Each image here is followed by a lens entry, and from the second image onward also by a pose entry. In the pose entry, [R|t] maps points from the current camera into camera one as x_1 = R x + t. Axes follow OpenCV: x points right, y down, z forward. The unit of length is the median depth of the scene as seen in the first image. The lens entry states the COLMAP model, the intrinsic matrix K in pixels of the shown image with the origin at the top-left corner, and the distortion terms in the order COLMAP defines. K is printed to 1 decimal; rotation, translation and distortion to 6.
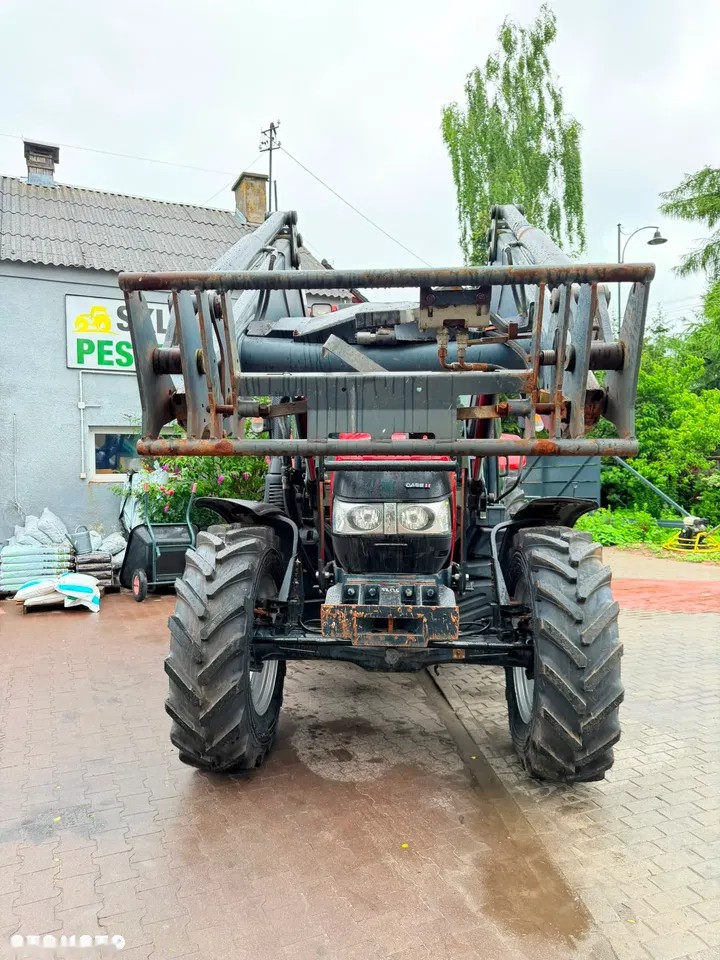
lens RADIAL K [[678.1, 0, 354.8], [0, 678.1, 480.4], [0, 0, 1]] dist [0.049133, -0.058930]
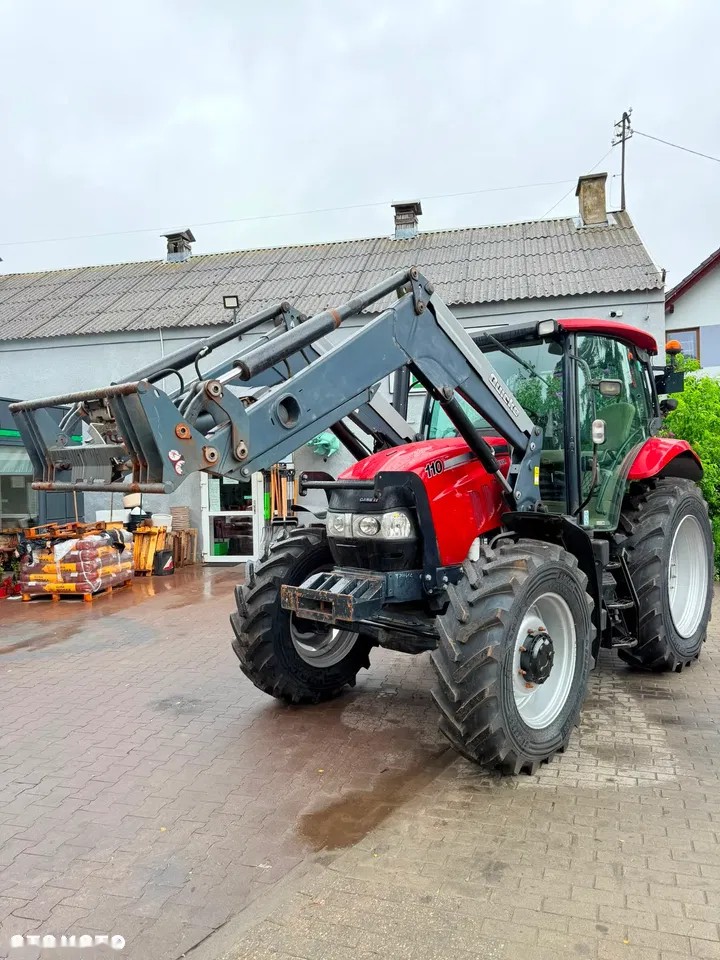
lens RADIAL K [[678.1, 0, 362.4], [0, 678.1, 480.7], [0, 0, 1]] dist [0.049133, -0.058930]
pose [[0.786404, 0.000246, -0.617713, 0.654431], [0.004658, 0.999969, 0.006328, -0.027685], [0.617695, -0.007853, 0.786378, 0.003482]]
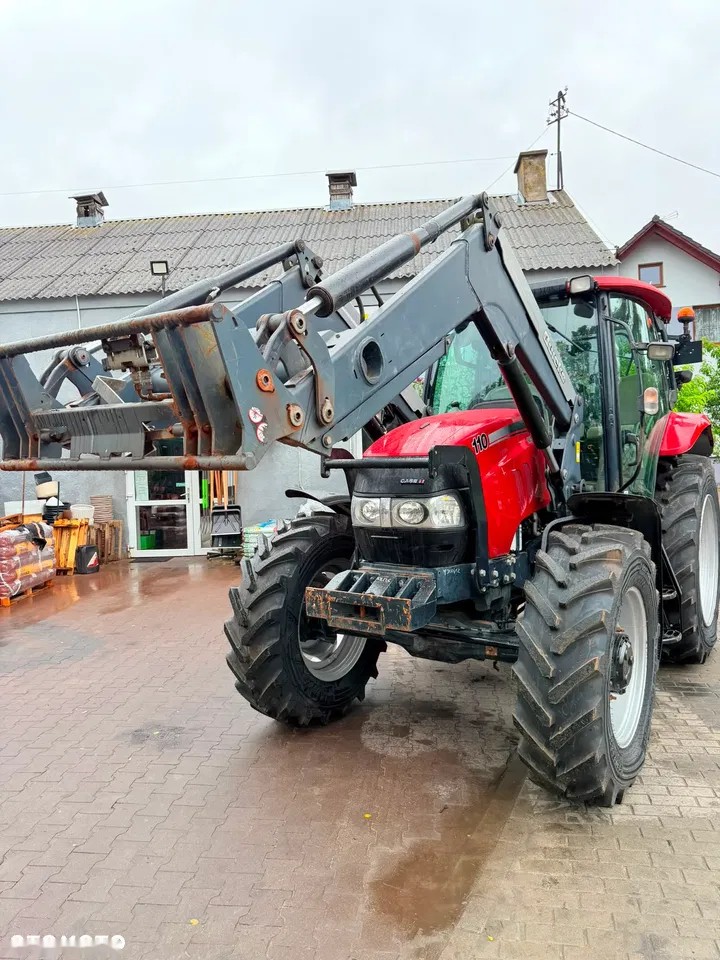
lens RADIAL K [[678.1, 0, 355.7], [0, 678.1, 473.2], [0, 0, 1]] dist [0.049133, -0.058930]
pose [[0.861351, -0.004126, -0.507993, 0.414702], [0.014070, 0.999777, 0.015736, -0.016906], [0.507815, -0.020702, 0.861217, 0.047616]]
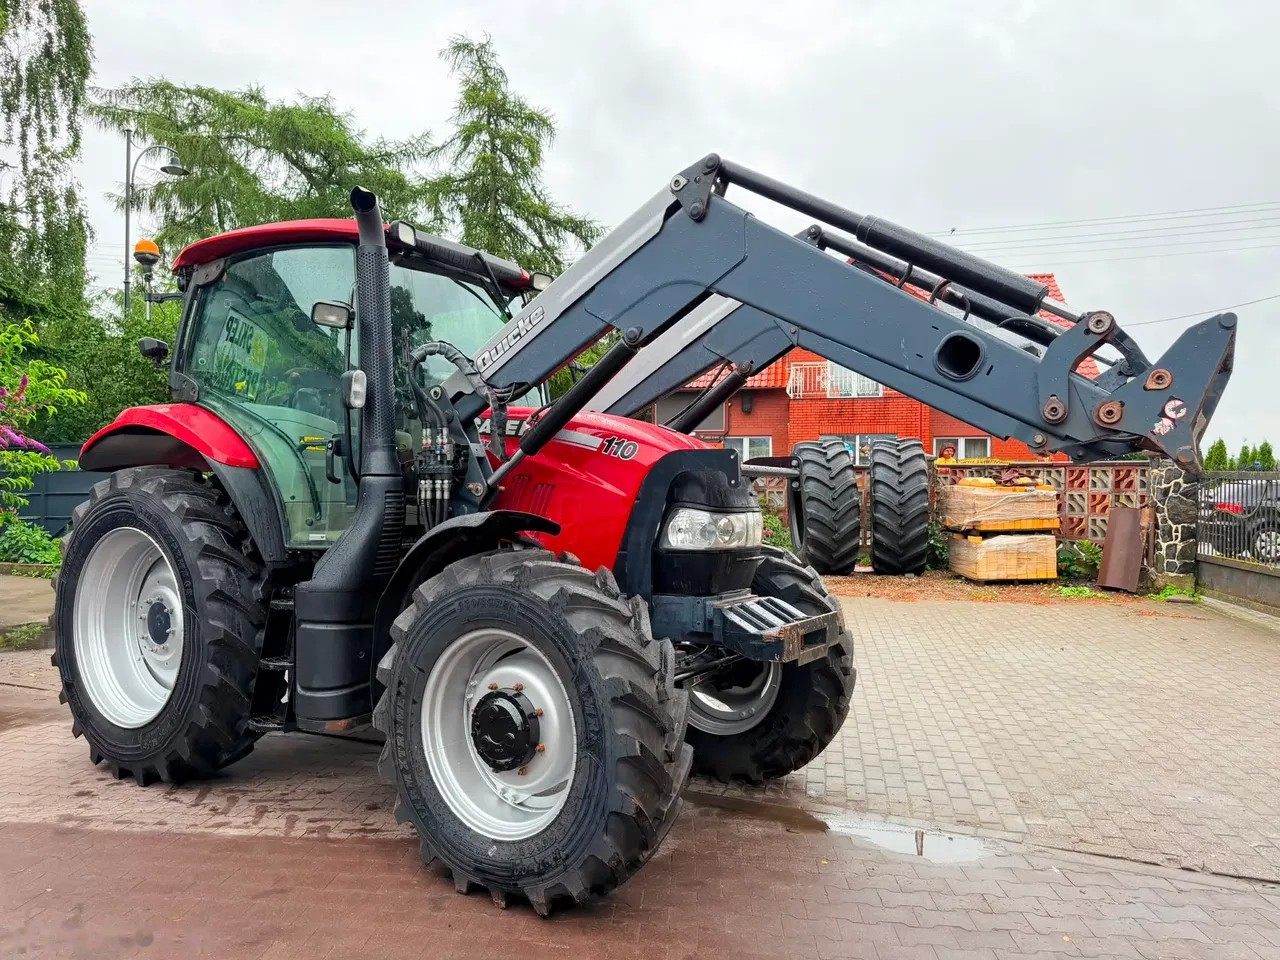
lens RADIAL K [[904.1, 0, 635.6], [0, 904.1, 482.3], [0, 0, 1]] dist [0.049133, -0.058930]
pose [[0.475490, 0.017358, 0.879550, -0.821079], [-0.005207, 0.999843, -0.016917, 0.011101], [-0.879706, 0.003464, 0.475506, 0.420482]]
